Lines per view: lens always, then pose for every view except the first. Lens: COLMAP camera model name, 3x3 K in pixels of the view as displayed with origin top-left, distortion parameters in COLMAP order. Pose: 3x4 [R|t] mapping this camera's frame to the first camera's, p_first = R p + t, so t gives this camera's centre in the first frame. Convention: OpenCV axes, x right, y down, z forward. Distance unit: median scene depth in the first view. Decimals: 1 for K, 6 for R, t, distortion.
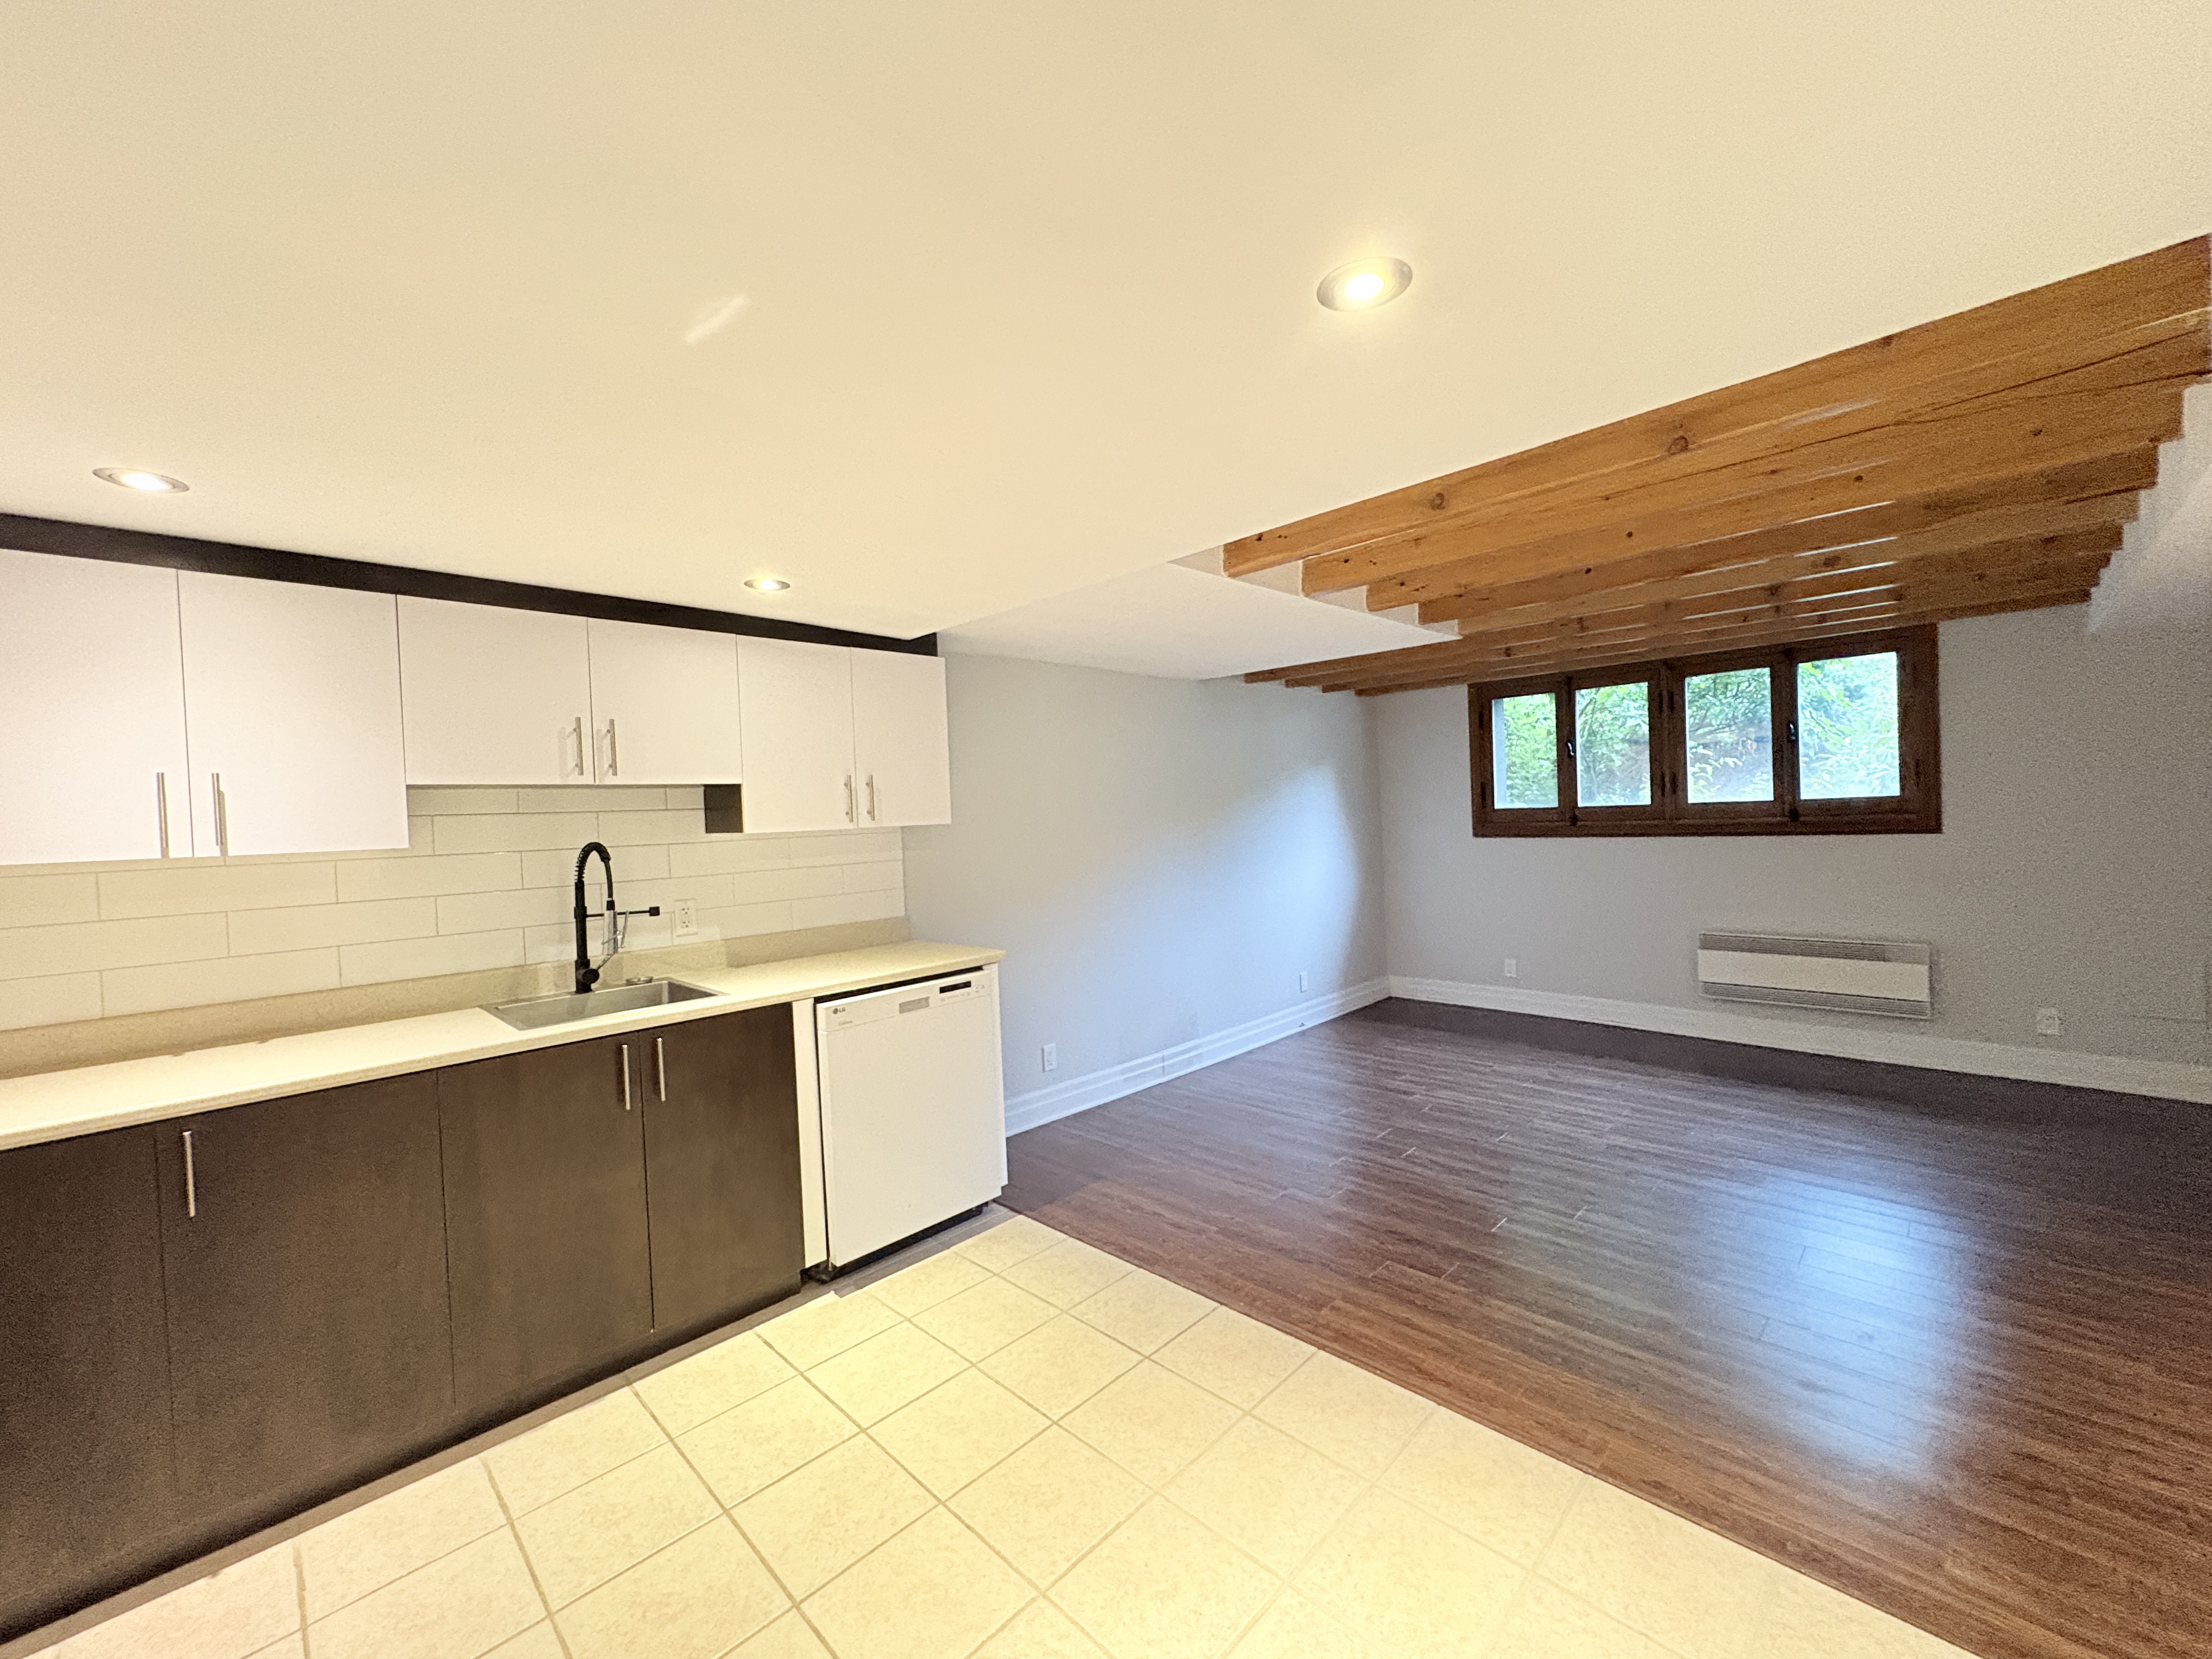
lens RADIAL K [[882.4, 0, 1106.0], [0, 882.4, 829.5], [0, 0, 1]] dist [-0.001806, -0.000323]
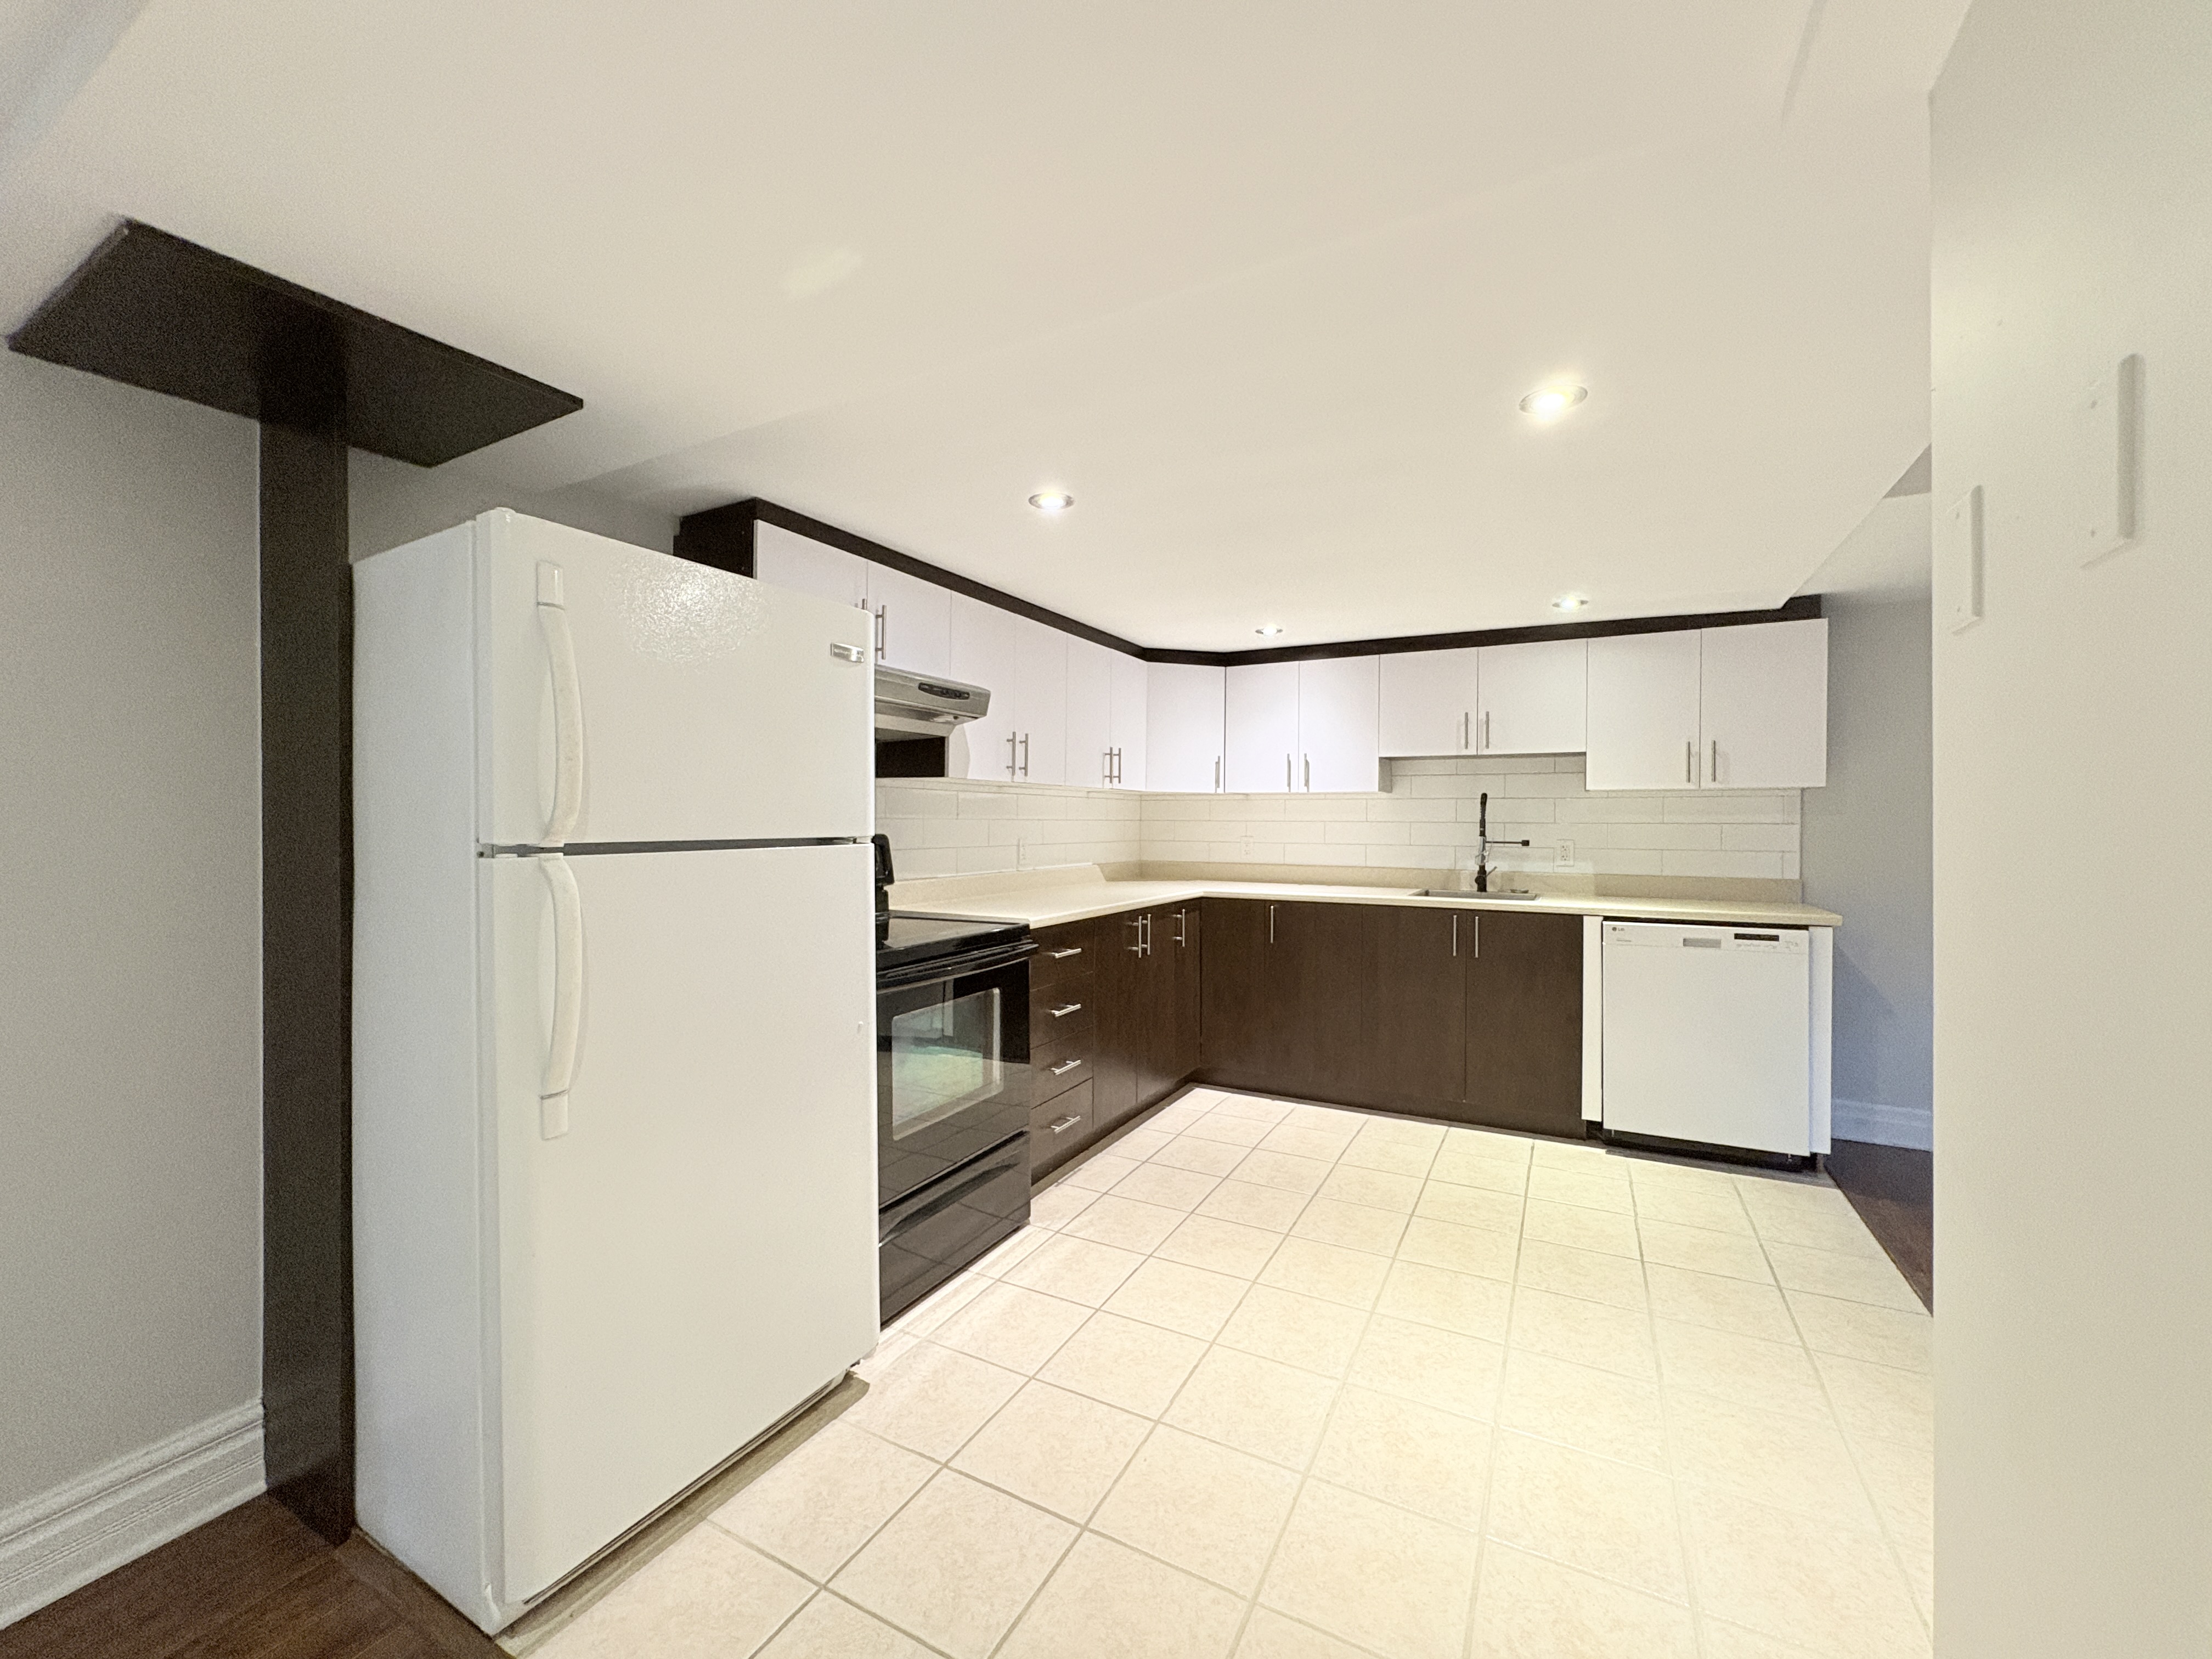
lens RADIAL K [[882.4, 0, 1106.0], [0, 882.4, 829.5], [0, 0, 1]] dist [-0.001806, -0.000323]
pose [[0.289089, 0.052314, -0.955872, 0.444629], [-0.034725, 0.998422, 0.044141, 0.021016], [0.956672, 0.020432, 0.290449, -0.044214]]
